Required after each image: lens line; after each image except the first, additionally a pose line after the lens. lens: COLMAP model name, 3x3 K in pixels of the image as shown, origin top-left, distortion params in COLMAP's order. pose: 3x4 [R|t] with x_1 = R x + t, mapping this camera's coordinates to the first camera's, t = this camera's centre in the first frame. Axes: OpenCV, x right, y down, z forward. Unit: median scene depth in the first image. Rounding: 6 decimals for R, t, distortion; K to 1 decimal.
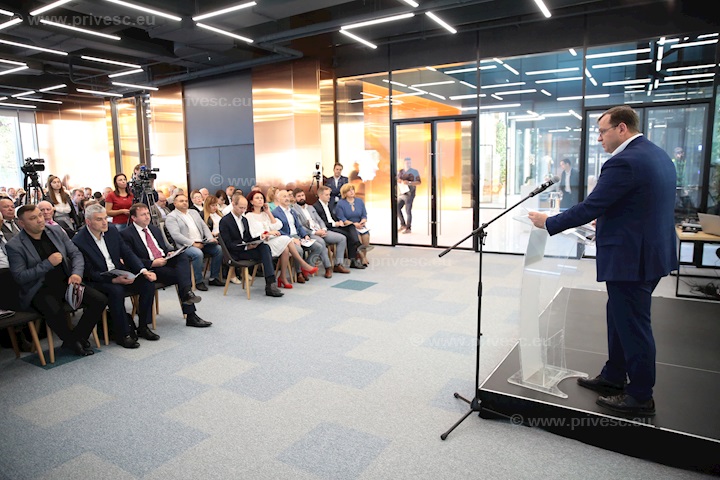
lens RADIAL K [[482.8, 0, 360.0], [0, 482.8, 240.0], [0, 0, 1]] dist [-0.048923, 0.000721]
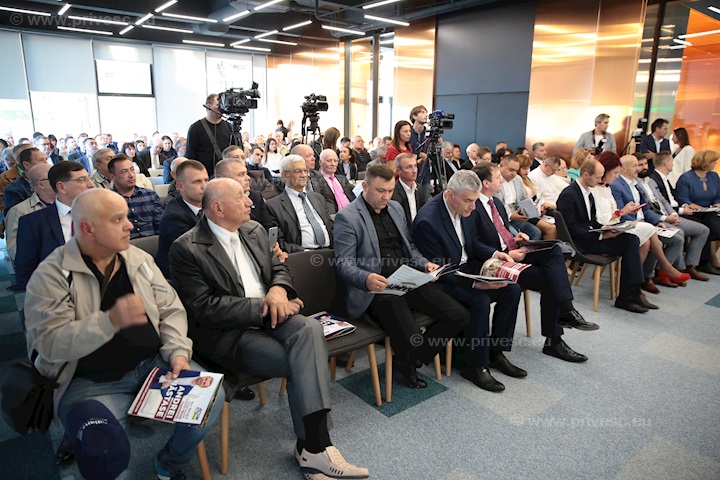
lens RADIAL K [[481.2, 0, 360.0], [0, 481.2, 240.0], [0, 0, 1]] dist [-0.050279, 0.000879]
pose [[0.936269, 0.116569, -0.331378, -0.284775], [-0.087164, 0.990927, 0.102306, -0.016230], [0.340297, -0.066902, 0.937935, 0.214933]]
